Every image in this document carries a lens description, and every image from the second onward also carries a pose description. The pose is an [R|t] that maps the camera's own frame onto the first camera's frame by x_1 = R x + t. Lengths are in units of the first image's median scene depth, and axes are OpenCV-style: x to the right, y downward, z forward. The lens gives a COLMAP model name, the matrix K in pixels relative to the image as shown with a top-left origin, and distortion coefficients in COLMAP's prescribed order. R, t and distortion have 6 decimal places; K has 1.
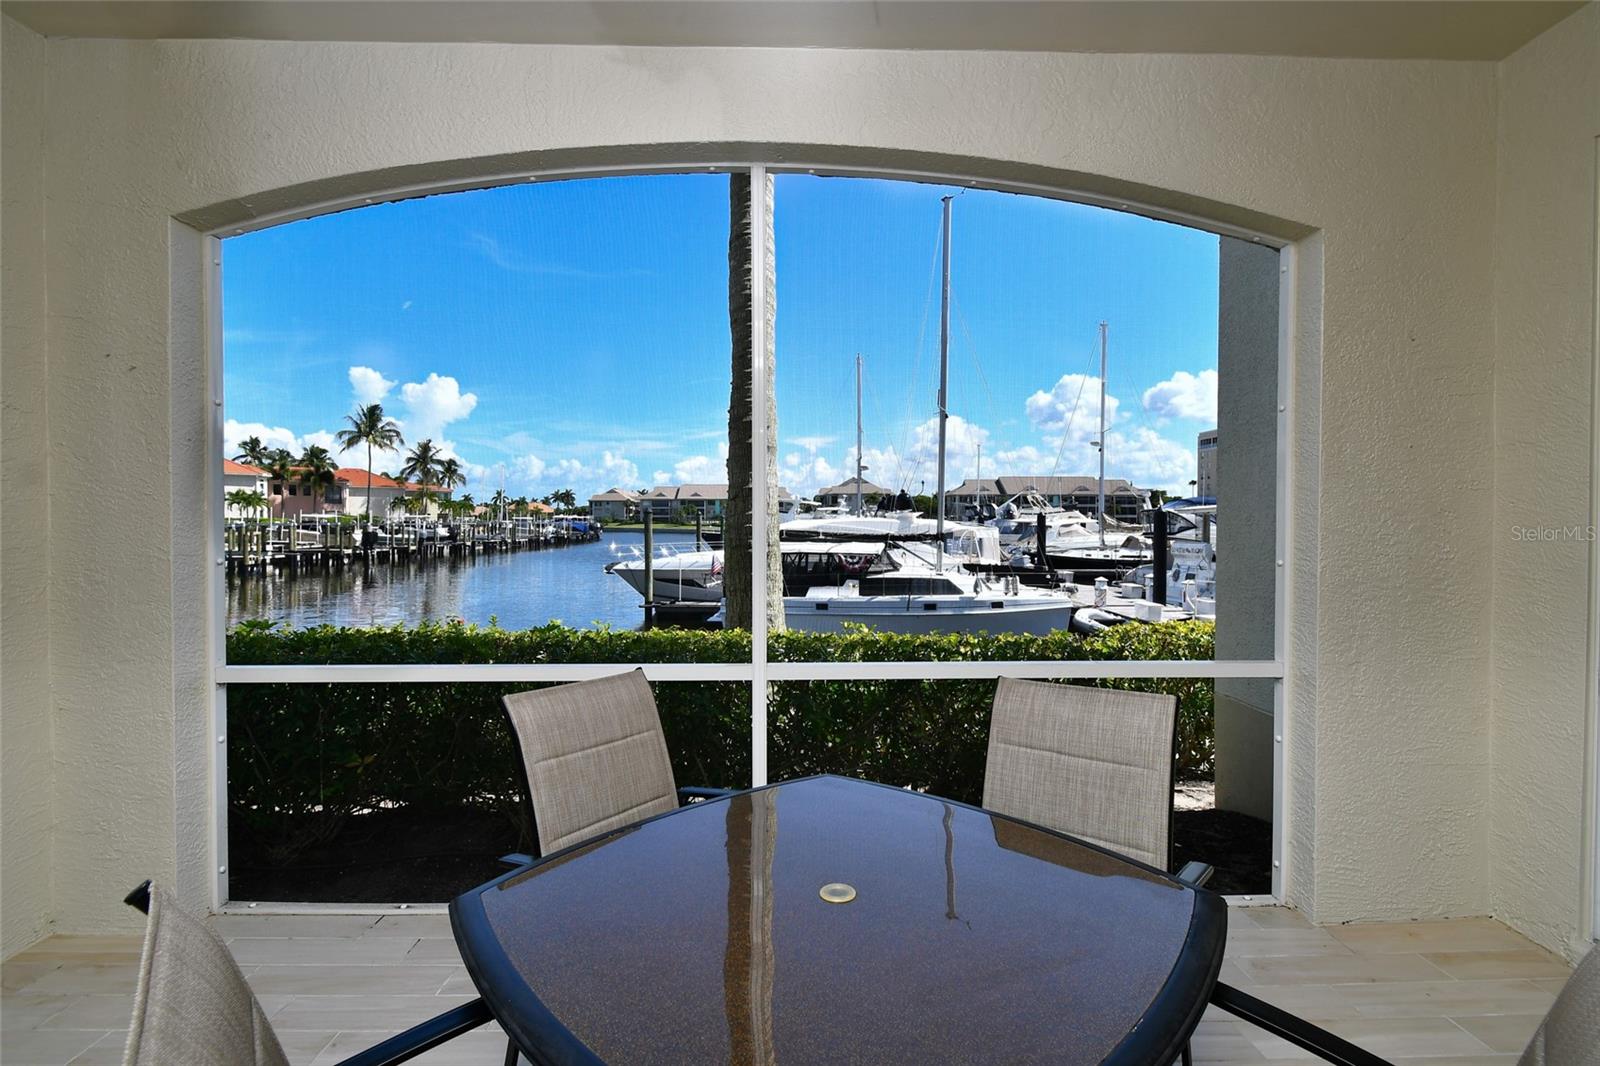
lens RADIAL K [[736.5, 0, 814.2], [0, 736.5, 529.8], [0, 0, 1]] dist [-0.007428, -0.002787]
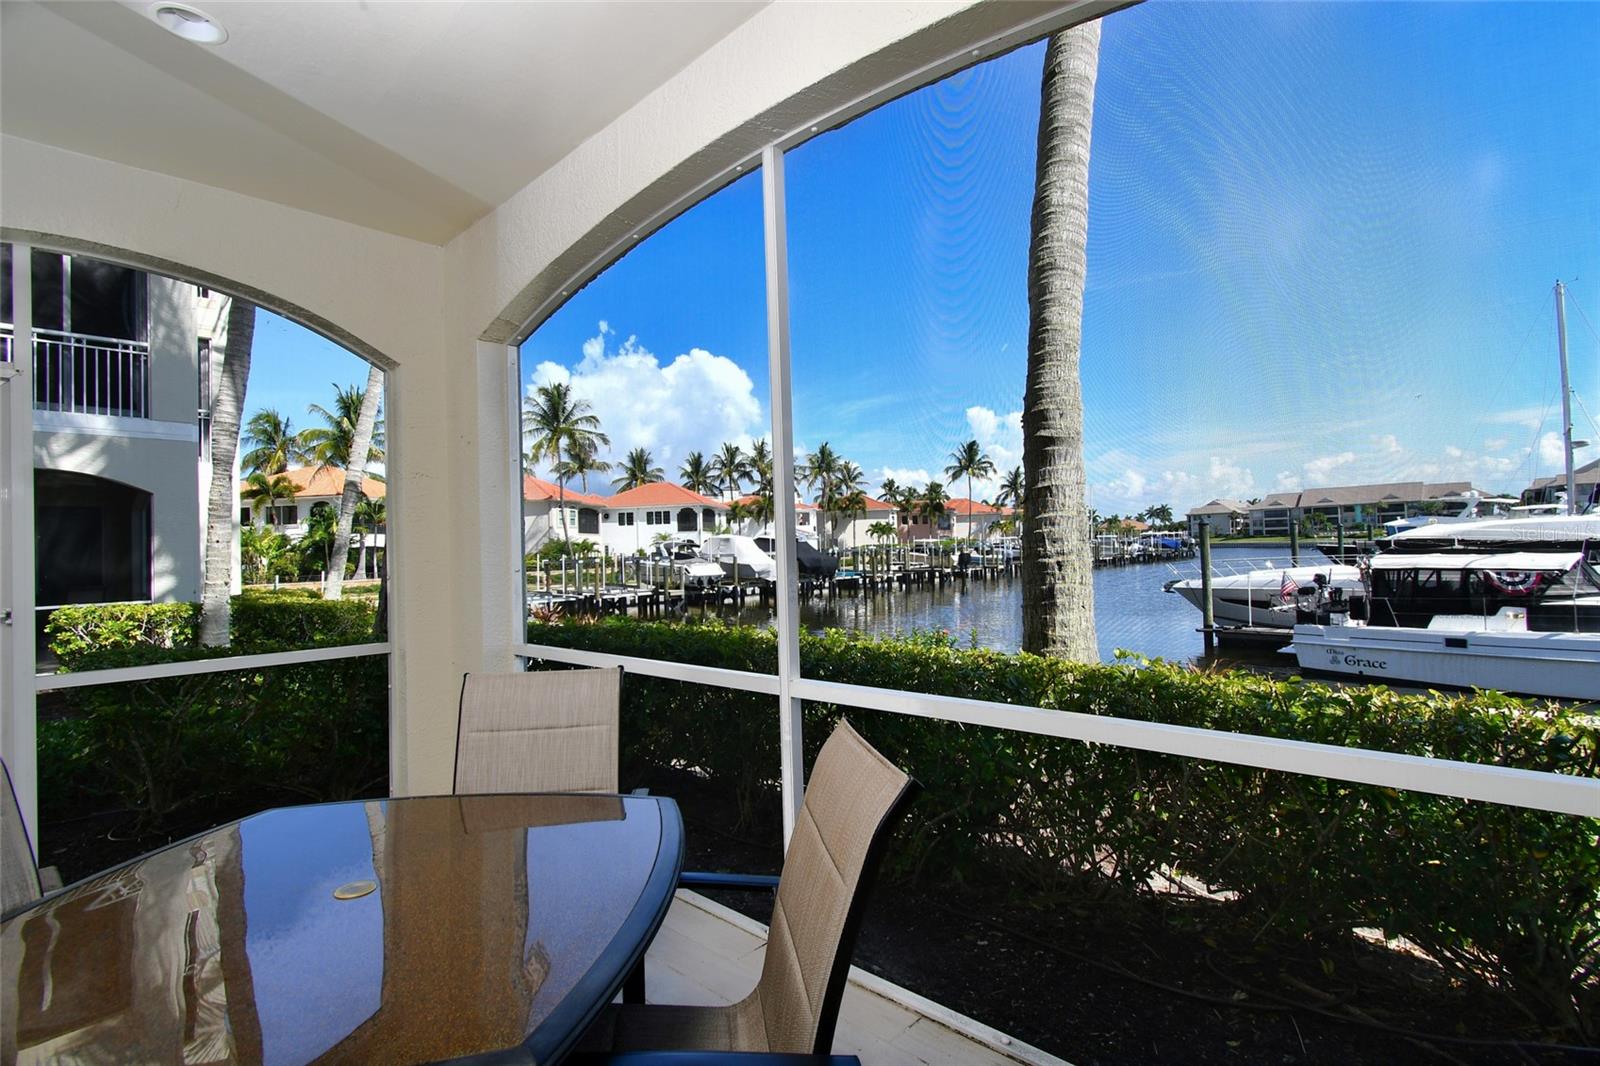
lens RADIAL K [[736.5, 0, 799.6], [0, 736.5, 541.9], [0, 0, 1]] dist [-0.007428, -0.002787]
pose [[0.707382, -0.030662, -0.706166, 0.024082], [0.024171, 0.999524, -0.019188, 0.001383], [0.706418, -0.003496, 0.707786, 0.015485]]
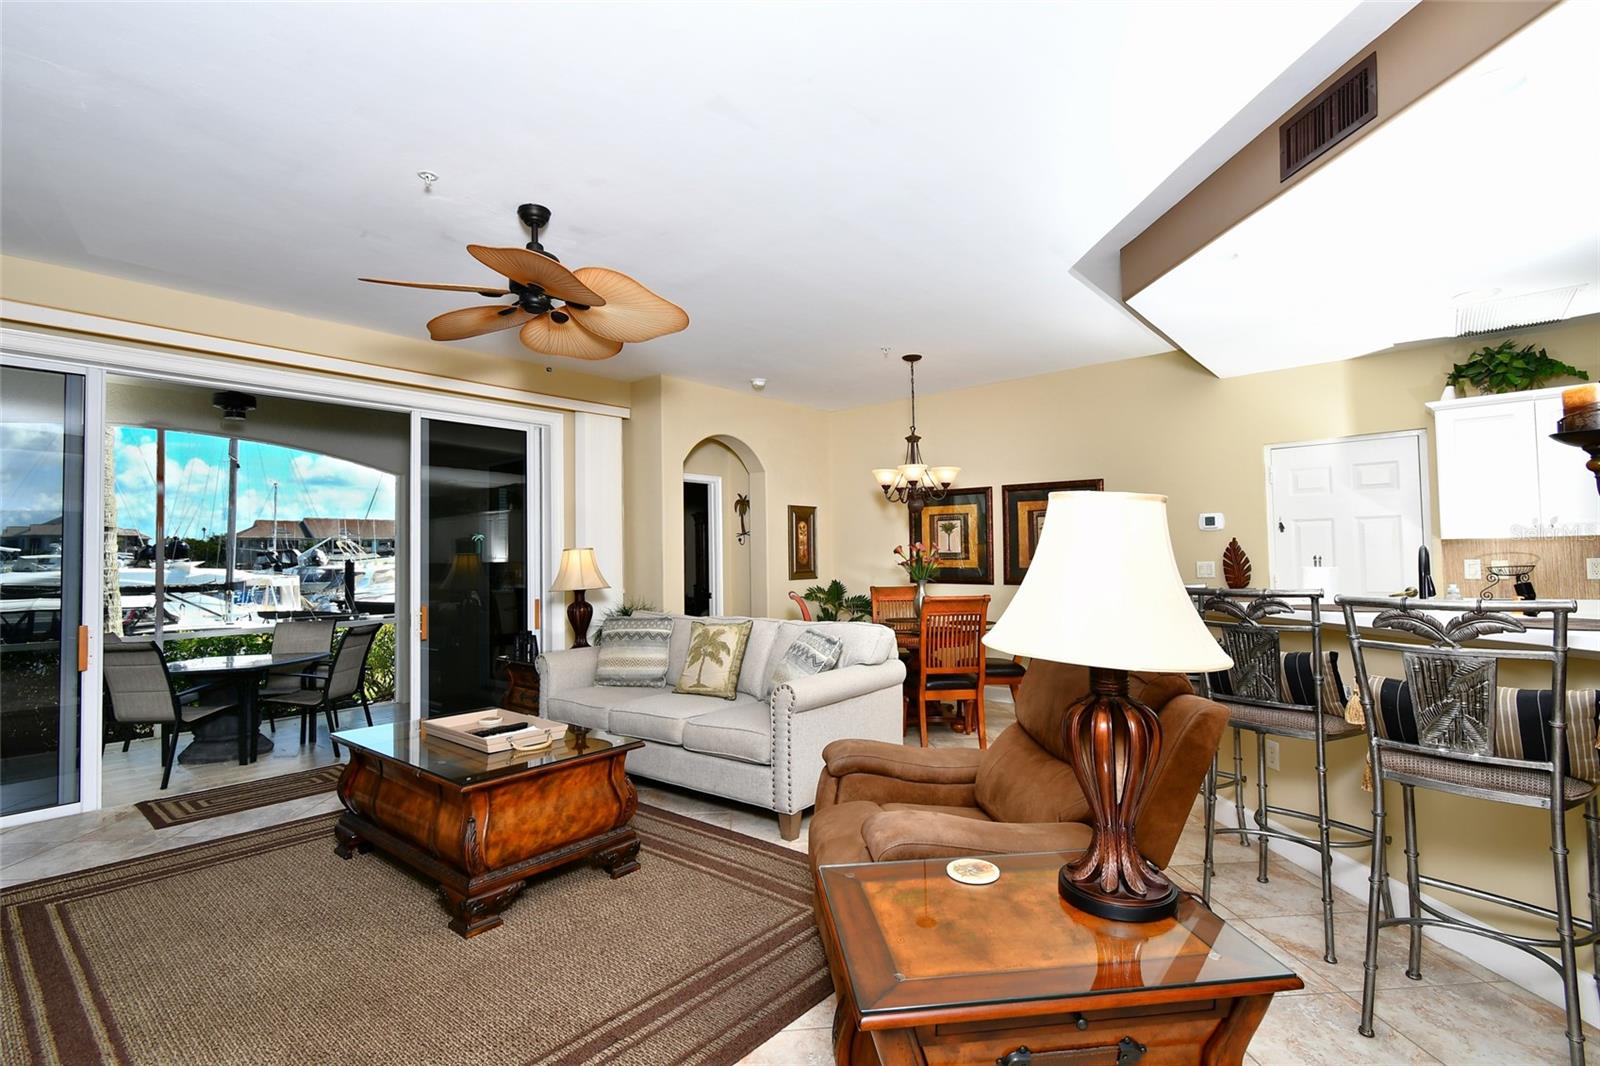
lens RADIAL K [[736.5, 0, 802.6], [0, 736.5, 539.2], [0, 0, 1]] dist [-0.007428, -0.002787]
pose [[0.665771, 0.006901, 0.746125, -0.020421], [0.028323, 0.999003, -0.034513, 0.000878], [-0.745619, 0.044110, 0.664911, -0.092673]]
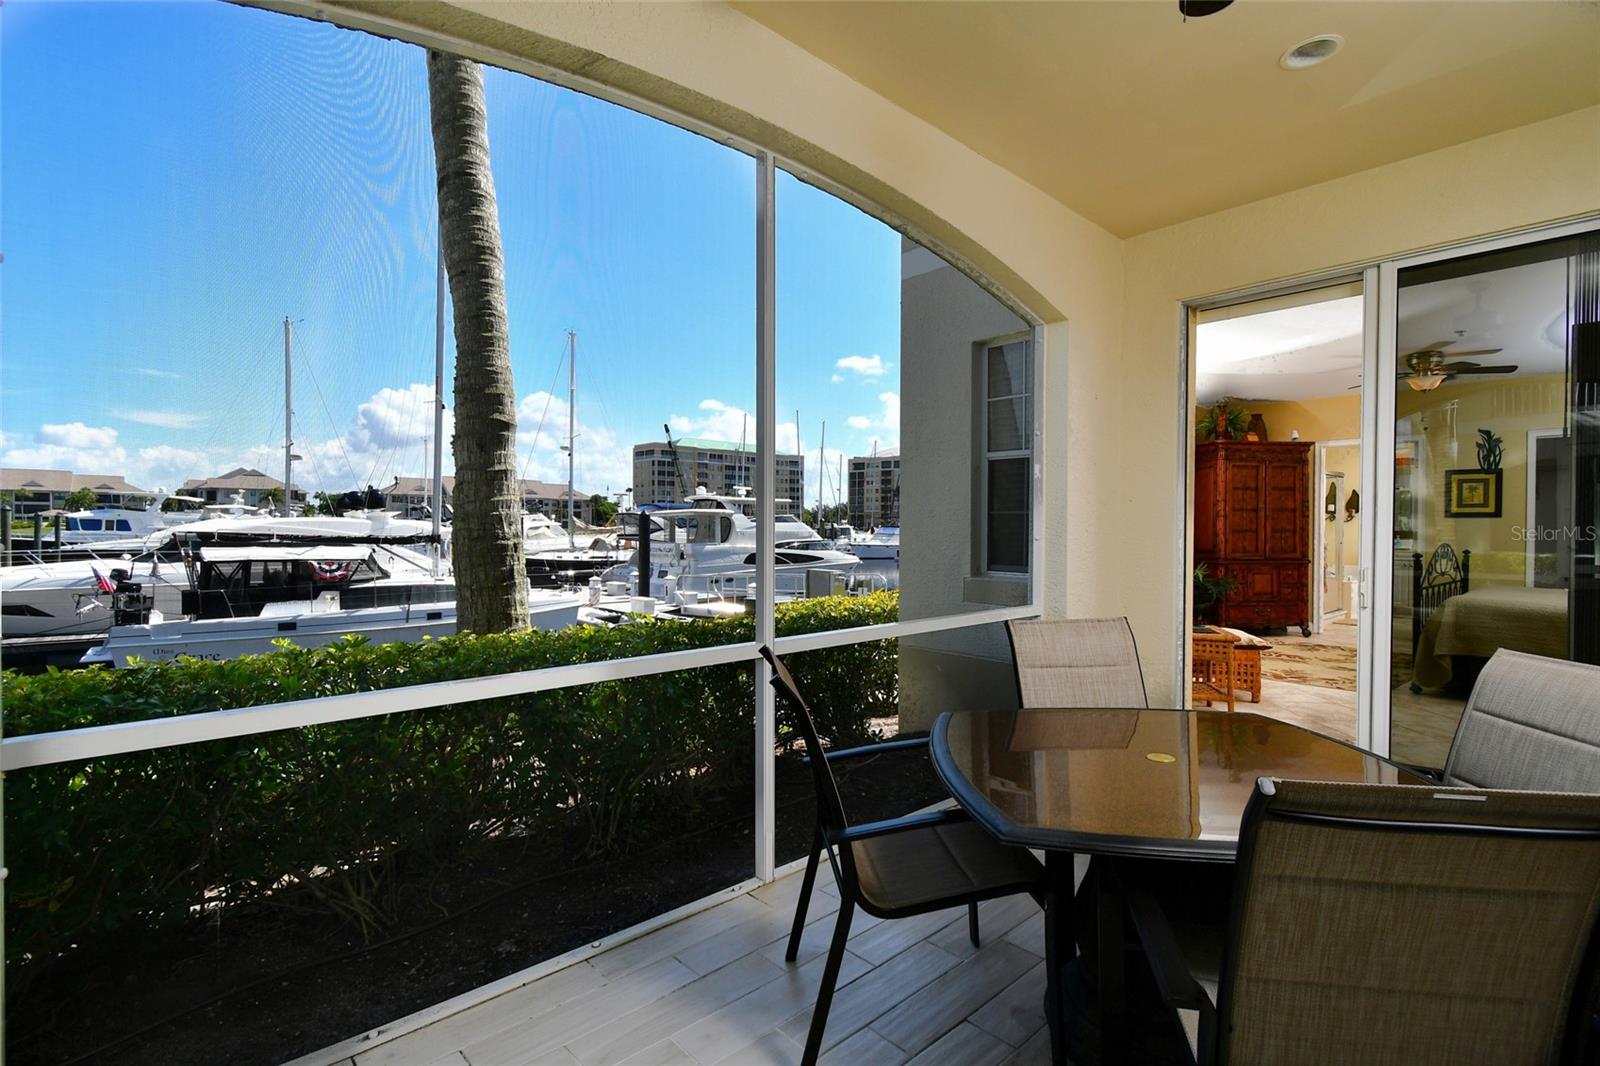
lens RADIAL K [[736.5, 0, 812.3], [0, 736.5, 530.9], [0, 0, 1]] dist [-0.007428, -0.002787]
pose [[0.751937, -0.001104, 0.659234, -0.031772], [0.003388, 0.999992, -0.002189, 0.001436], [-0.659226, 0.003879, 0.751935, 0.008540]]
